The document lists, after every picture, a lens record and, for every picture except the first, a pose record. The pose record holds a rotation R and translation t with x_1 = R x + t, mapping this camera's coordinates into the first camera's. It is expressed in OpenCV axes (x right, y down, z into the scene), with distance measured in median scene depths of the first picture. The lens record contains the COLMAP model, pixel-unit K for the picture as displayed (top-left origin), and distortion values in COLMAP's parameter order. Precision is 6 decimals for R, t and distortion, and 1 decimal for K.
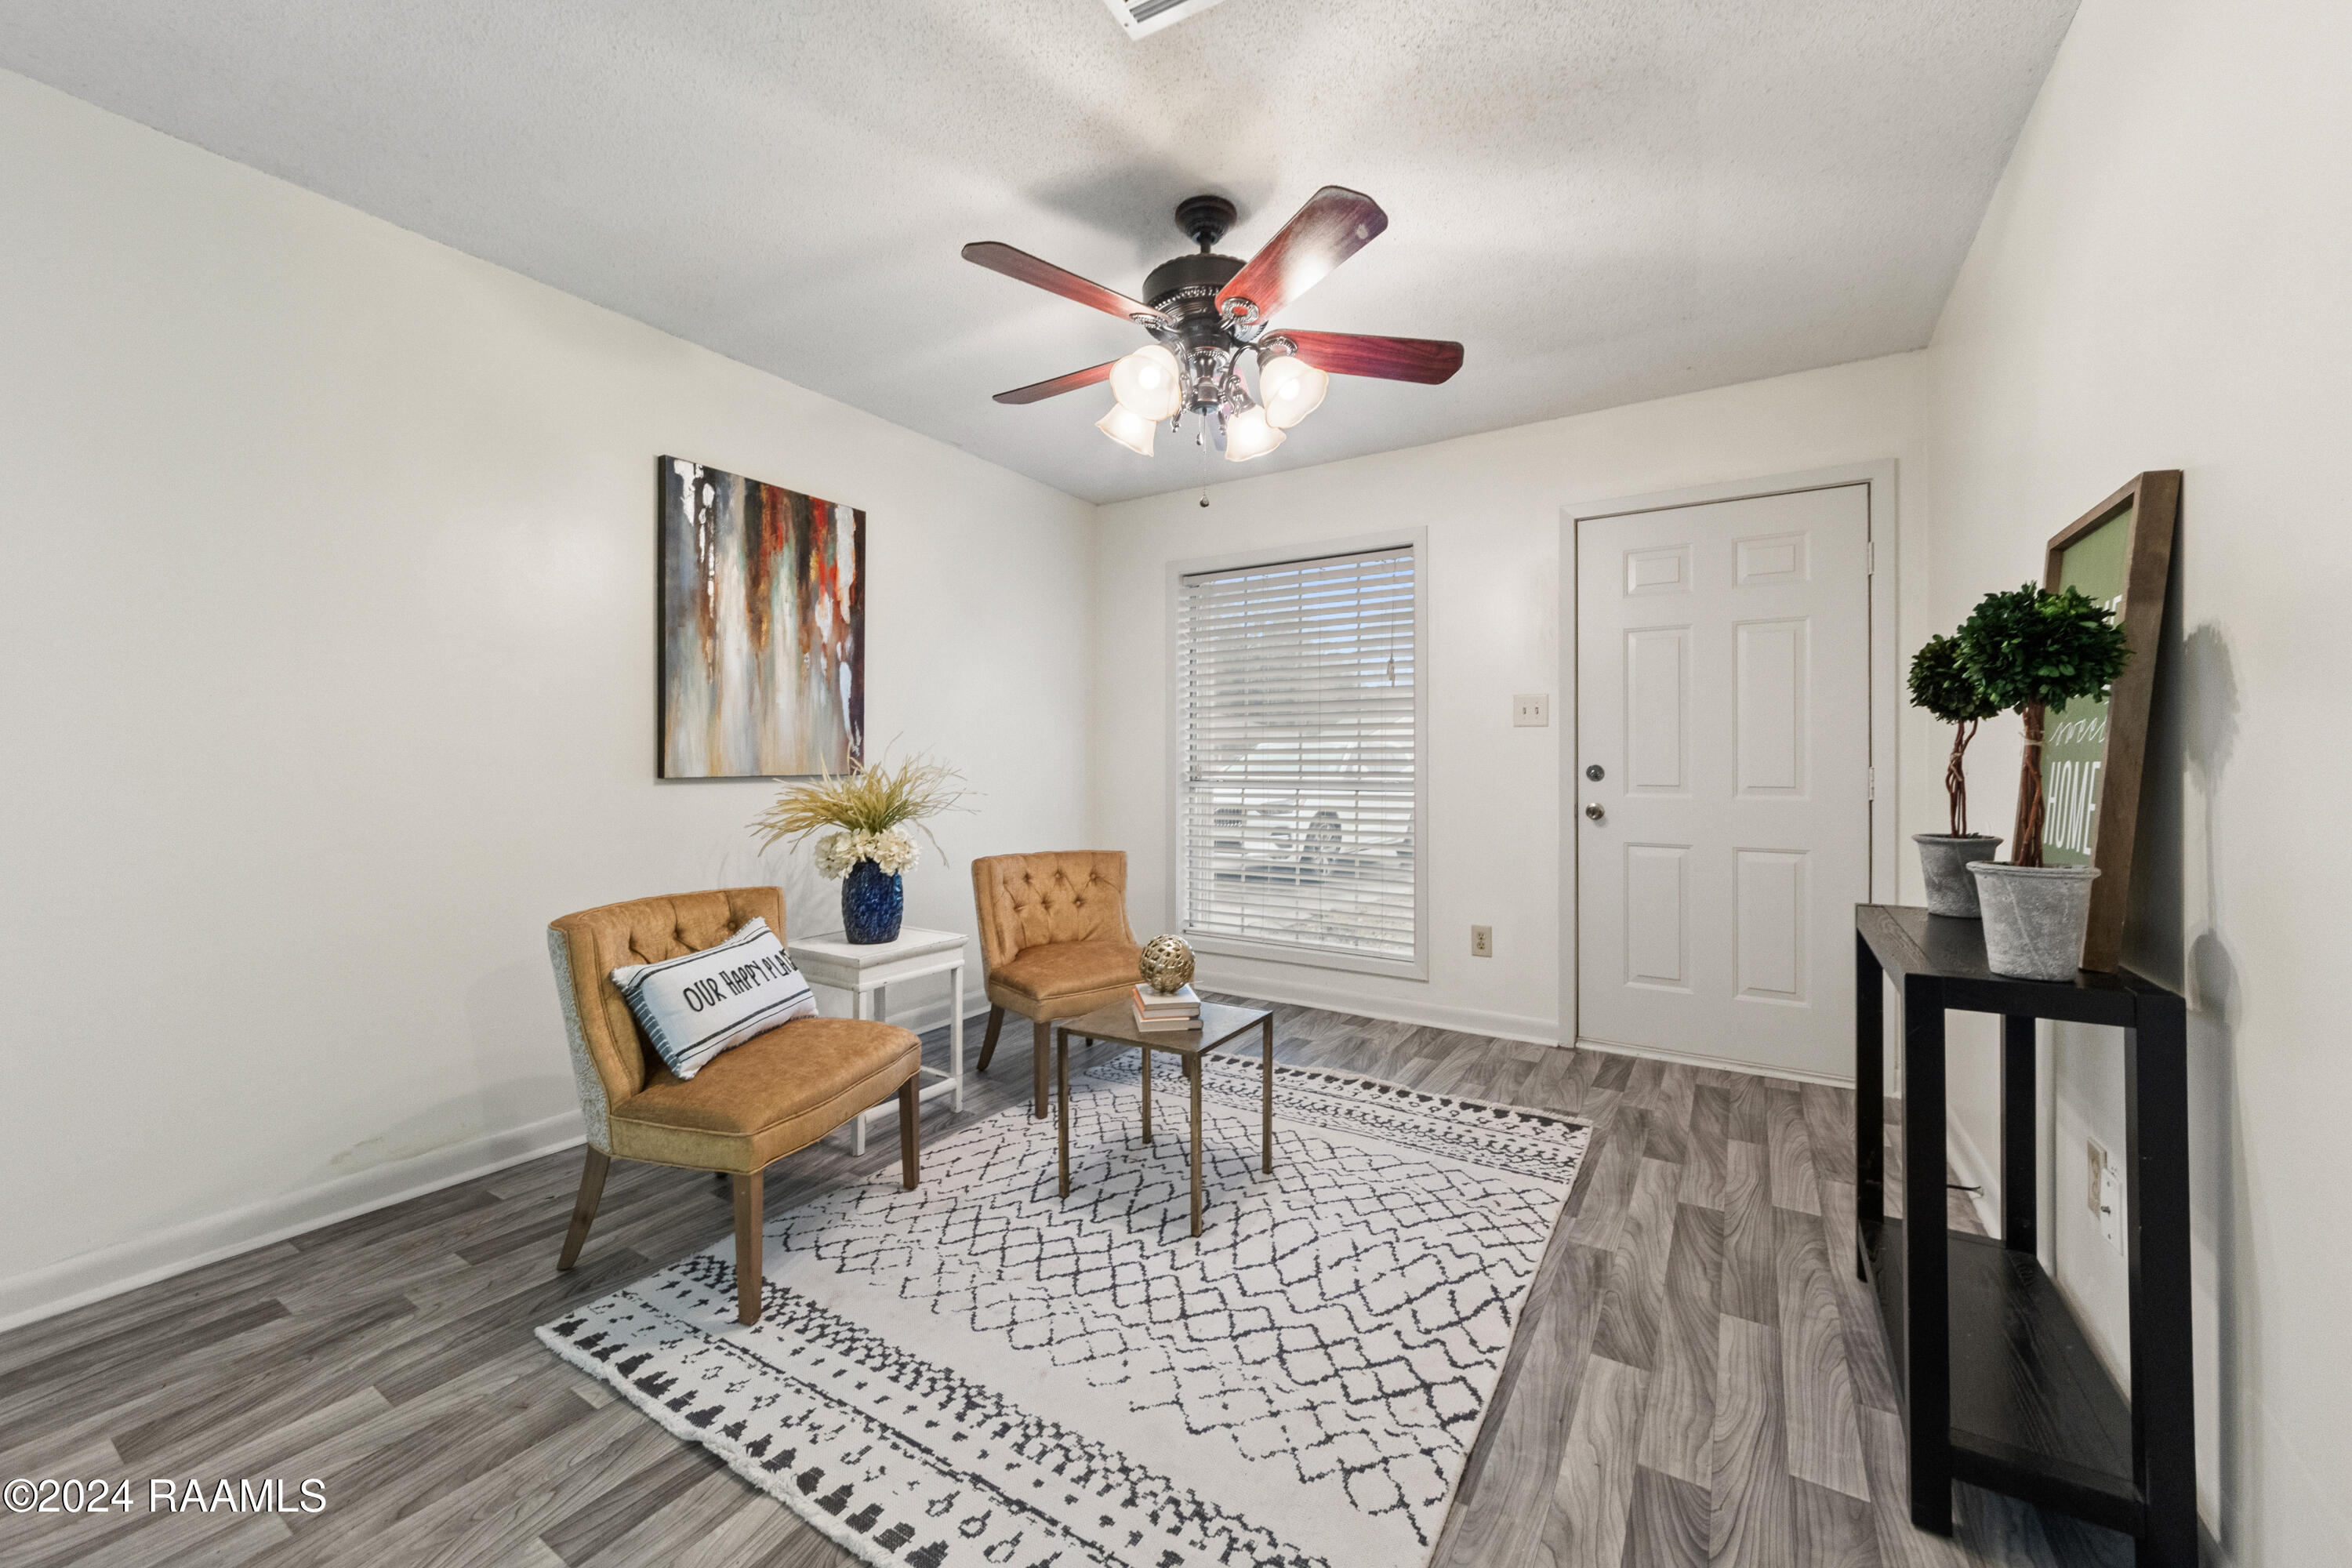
lens RADIAL K [[919.0, 0, 1176.3], [0, 919.0, 774.3], [0, 0, 1]] dist [0.001439, -0.000154]
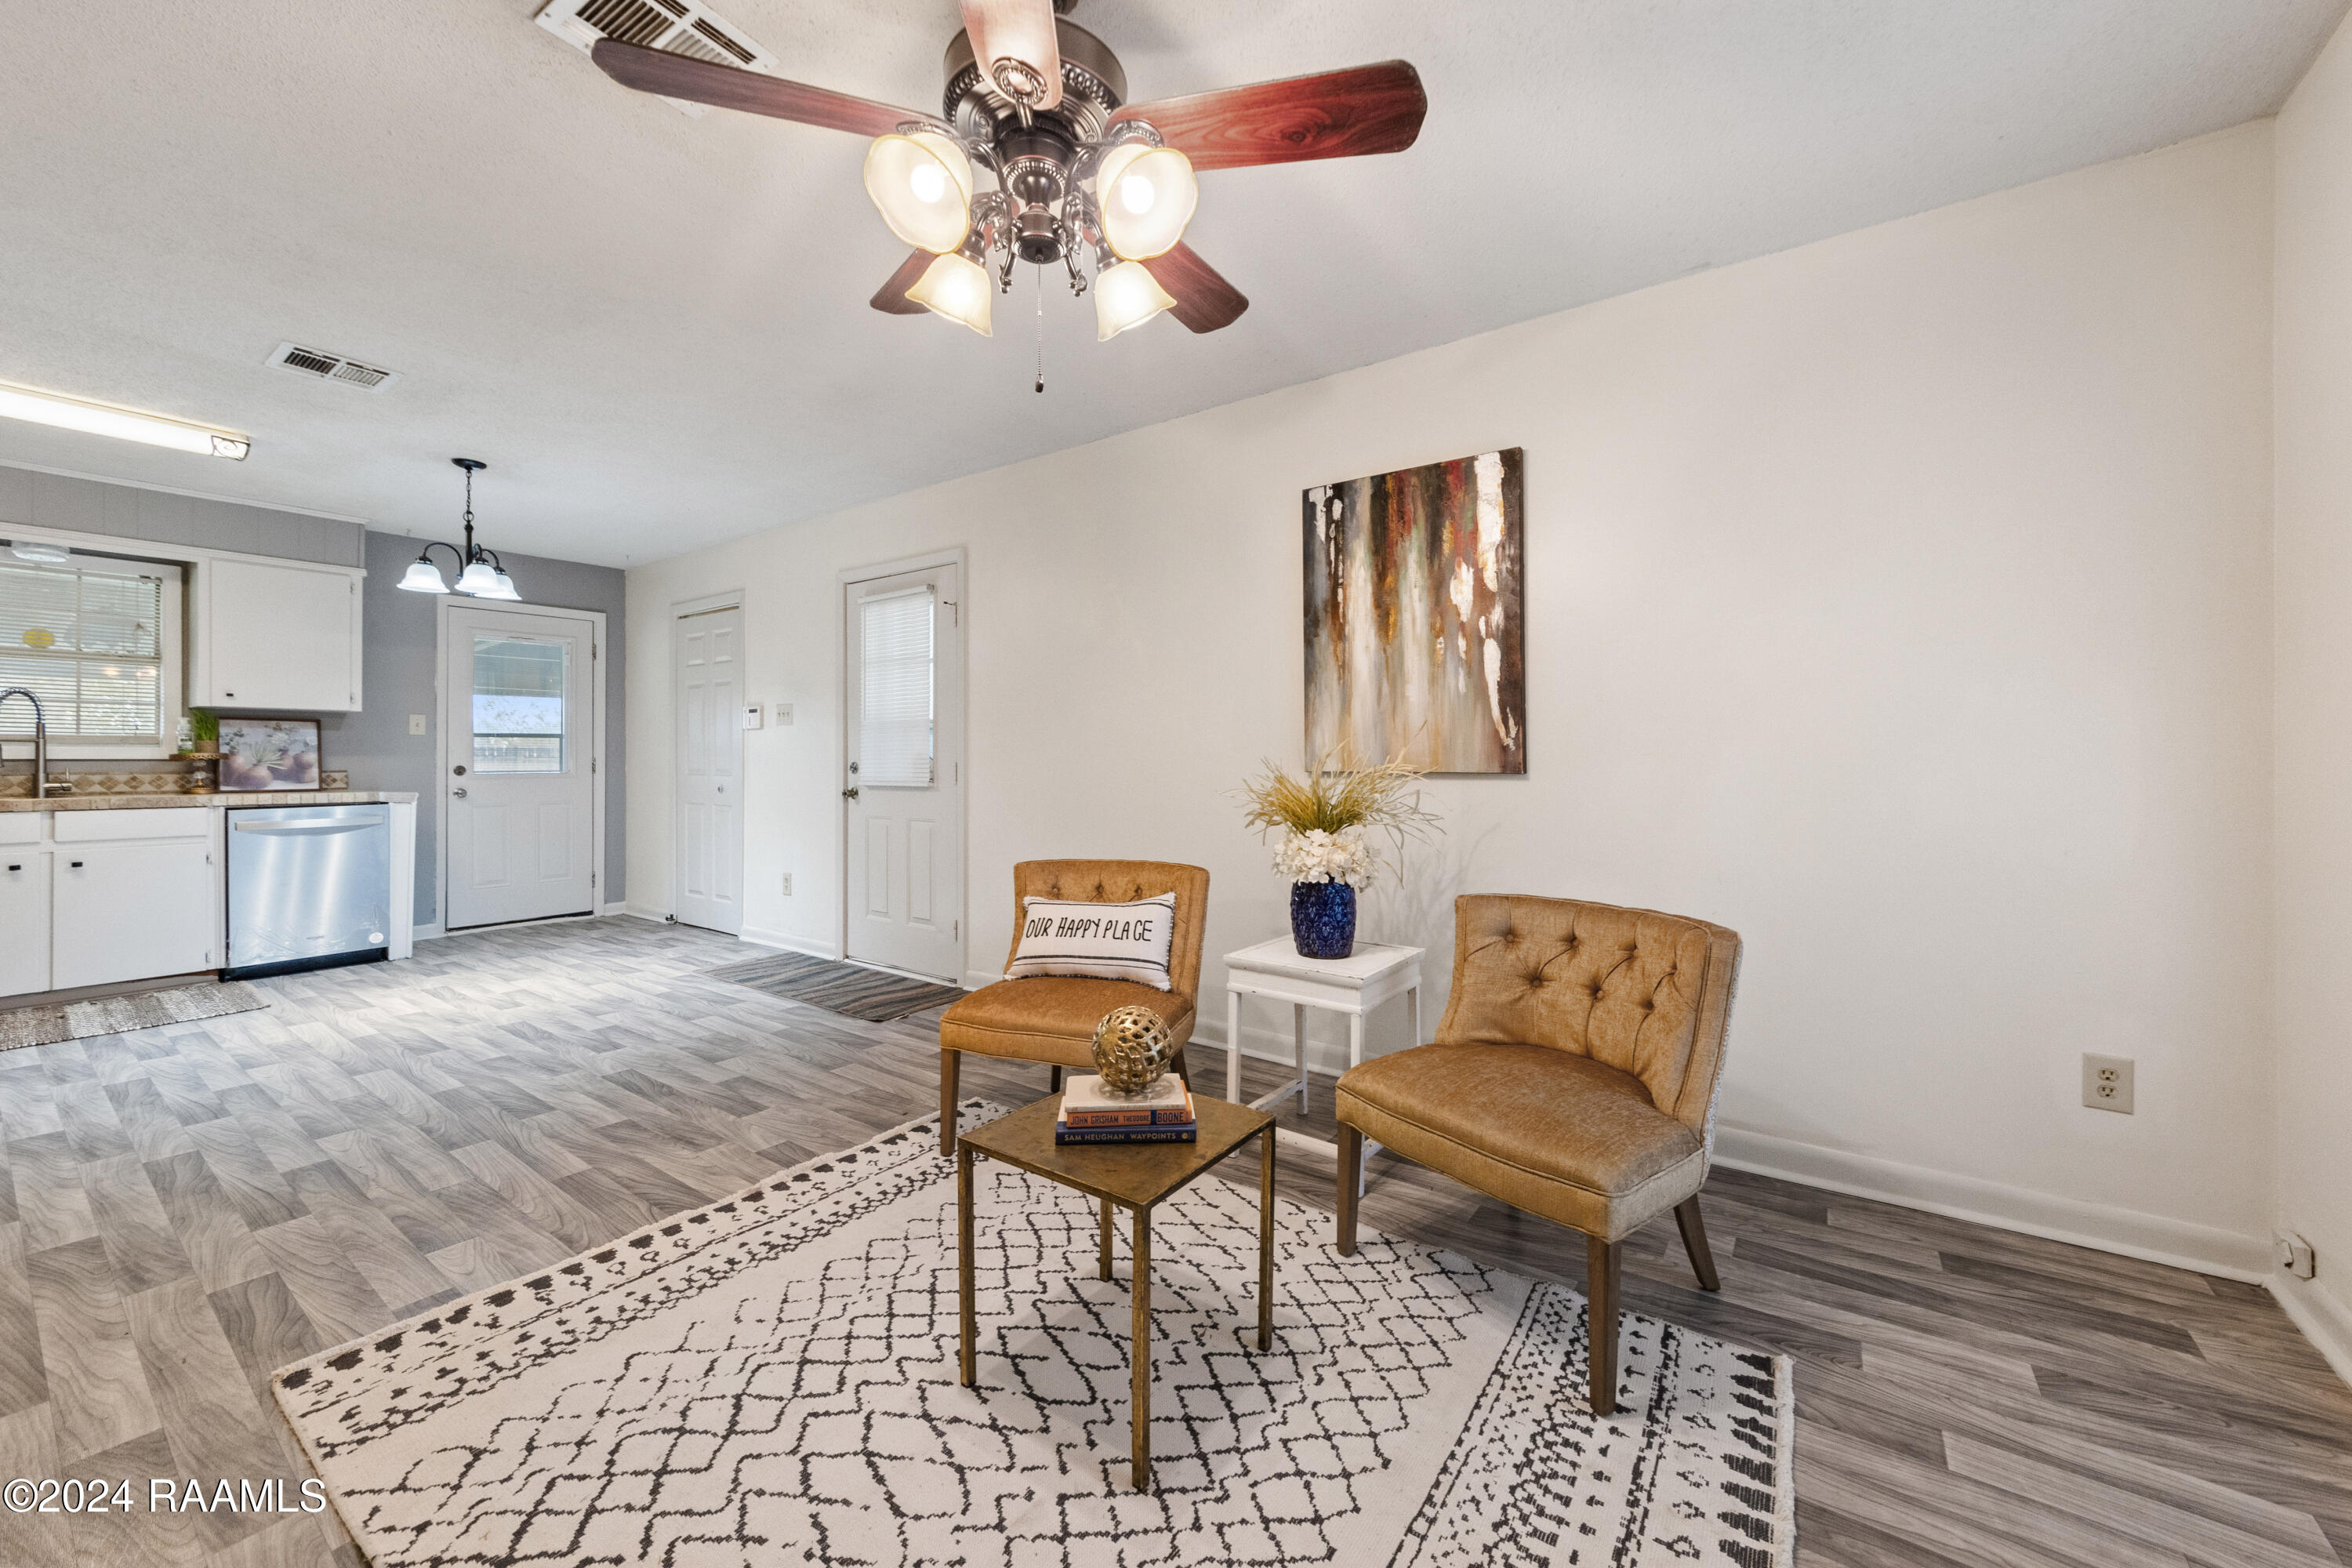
lens RADIAL K [[896.6, 0, 1172.1], [0, 896.6, 755.4], [0, 0, 1]] dist [0.002225, -0.000250]
pose [[-0.074561, -0.005146, -0.997203, 0.670233], [-0.013384, 0.999902, -0.004159, -0.011799], [0.997127, 0.013036, -0.074622, 1.090062]]
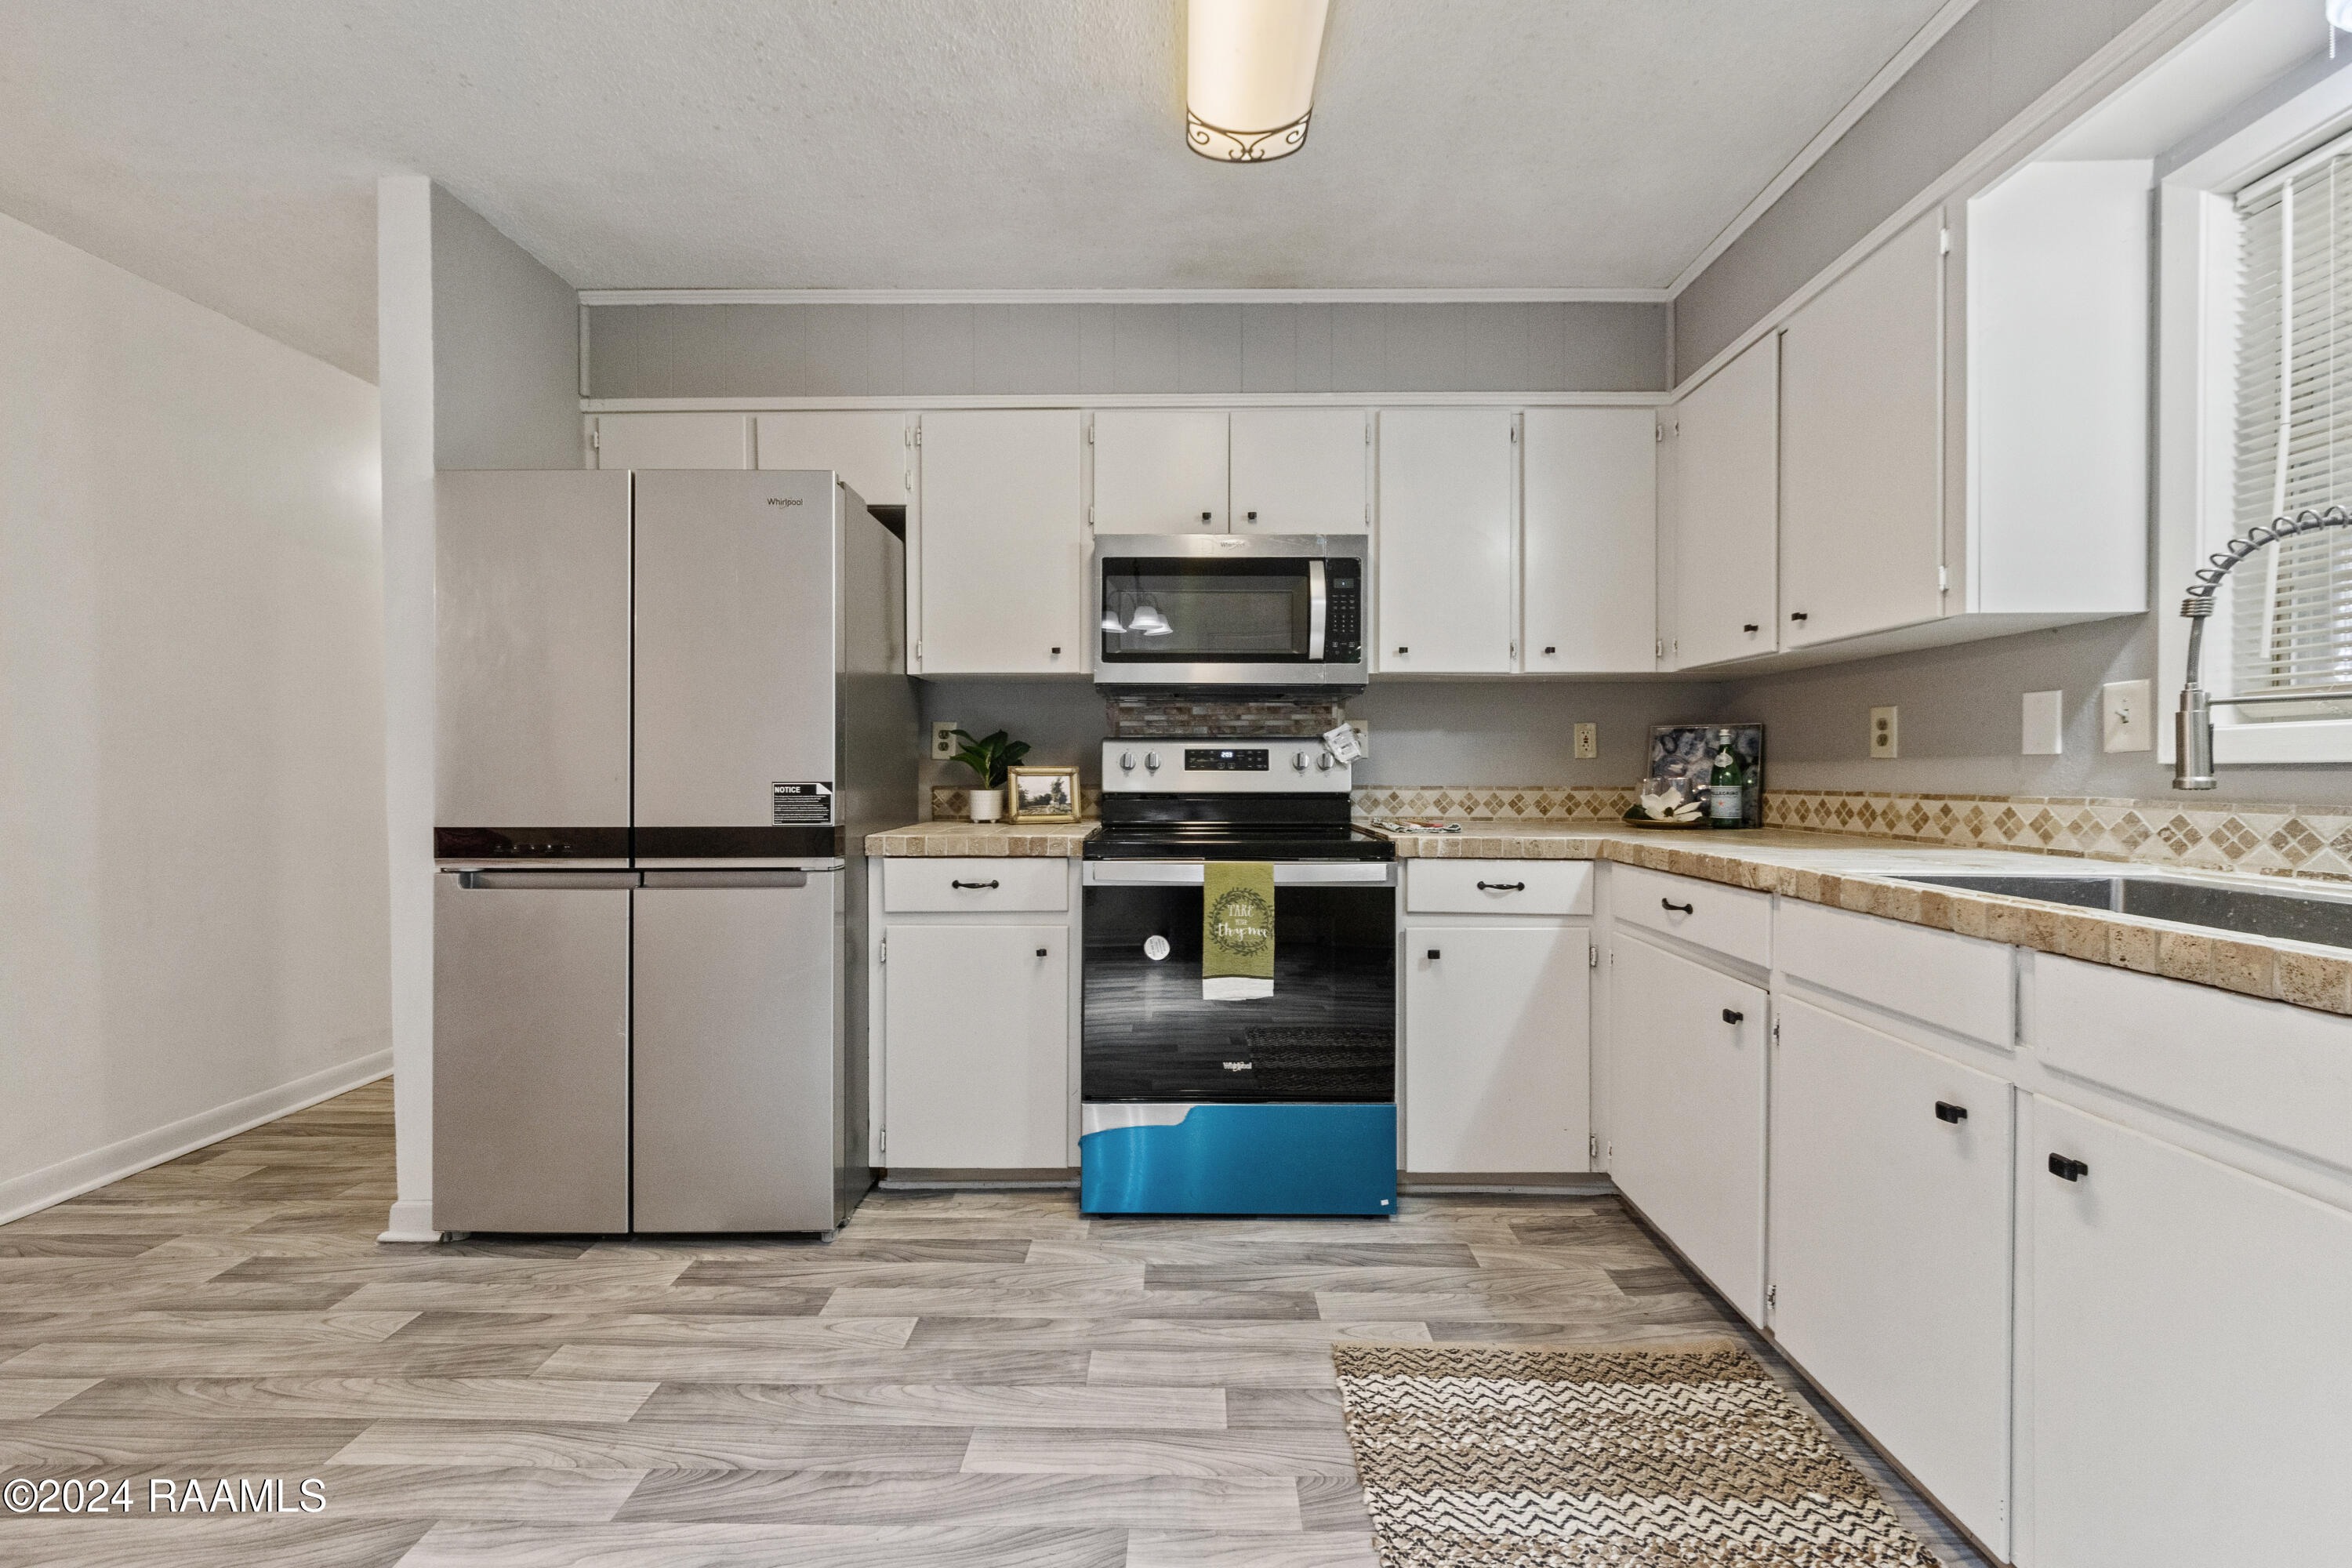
lens RADIAL K [[919.0, 0, 1176.3], [0, 919.0, 774.3], [0, 0, 1]] dist [0.001439, -0.000154]
pose [[-0.520549, -0.000635, 0.853832, -1.057696], [0.015349, 0.999831, 0.010101, 0.010217], [-0.853694, 0.018364, -0.520451, -0.515925]]
